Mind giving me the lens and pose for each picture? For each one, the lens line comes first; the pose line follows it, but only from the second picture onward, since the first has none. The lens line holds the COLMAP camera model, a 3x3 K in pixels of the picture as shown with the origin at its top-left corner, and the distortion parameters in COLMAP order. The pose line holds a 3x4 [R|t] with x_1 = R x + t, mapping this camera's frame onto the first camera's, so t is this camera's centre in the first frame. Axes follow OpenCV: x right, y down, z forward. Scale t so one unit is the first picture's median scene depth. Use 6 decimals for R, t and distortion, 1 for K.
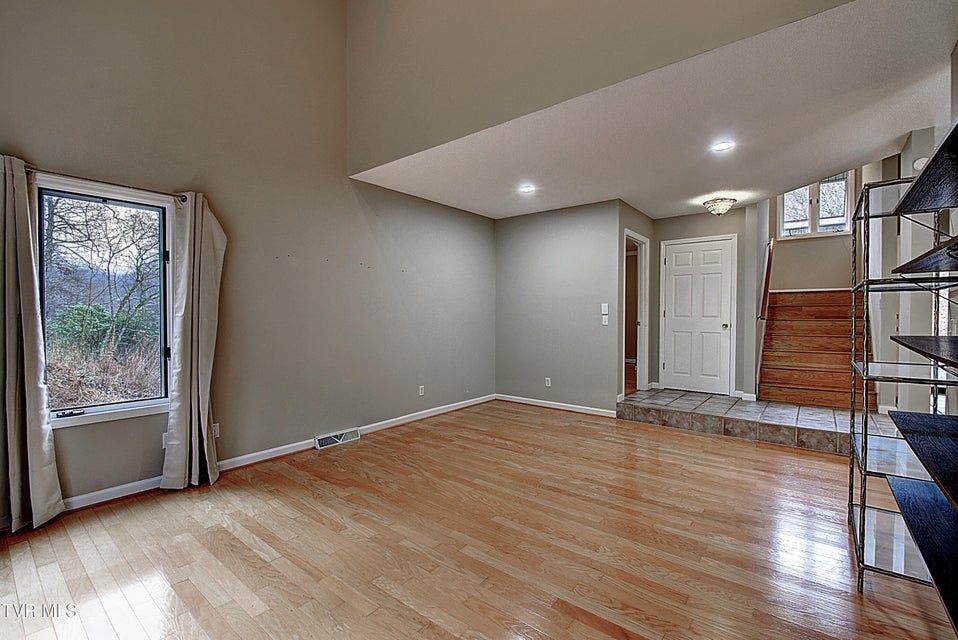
lens RADIAL K [[421.1, 0, 479.0], [0, 421.1, 320.0], [0, 0, 1]] dist [0.001207, -0.000034]
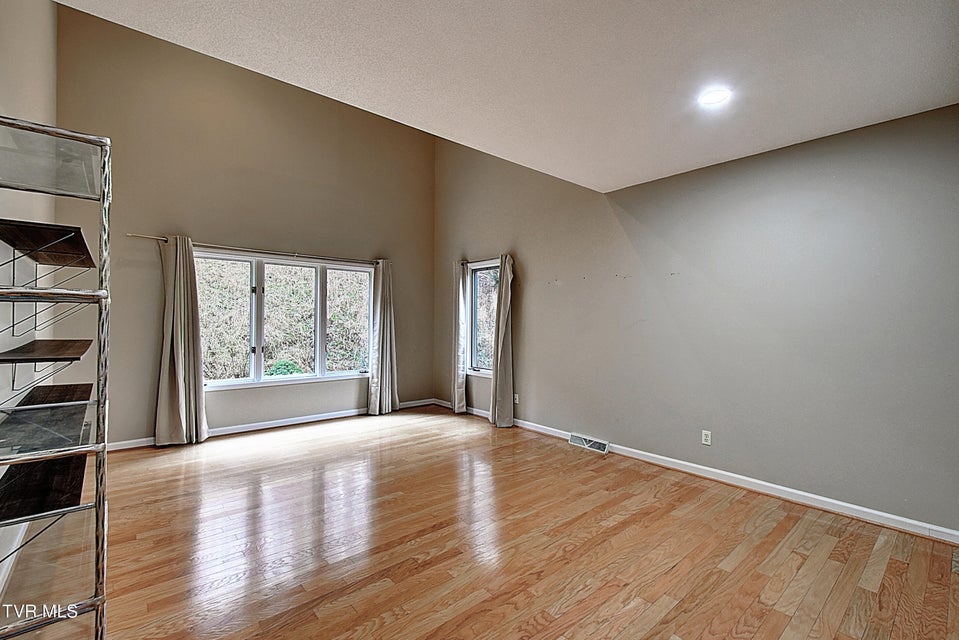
lens RADIAL K [[423.5, 0, 475.2], [0, 423.5, 321.1], [0, 0, 1]] dist [0.000381, -0.008269]
pose [[-0.188472, 0.004729, -0.982067, 0.804123], [-0.020393, 0.999754, 0.008728, -0.034004], [0.981867, 0.021673, -0.188330, 0.946412]]
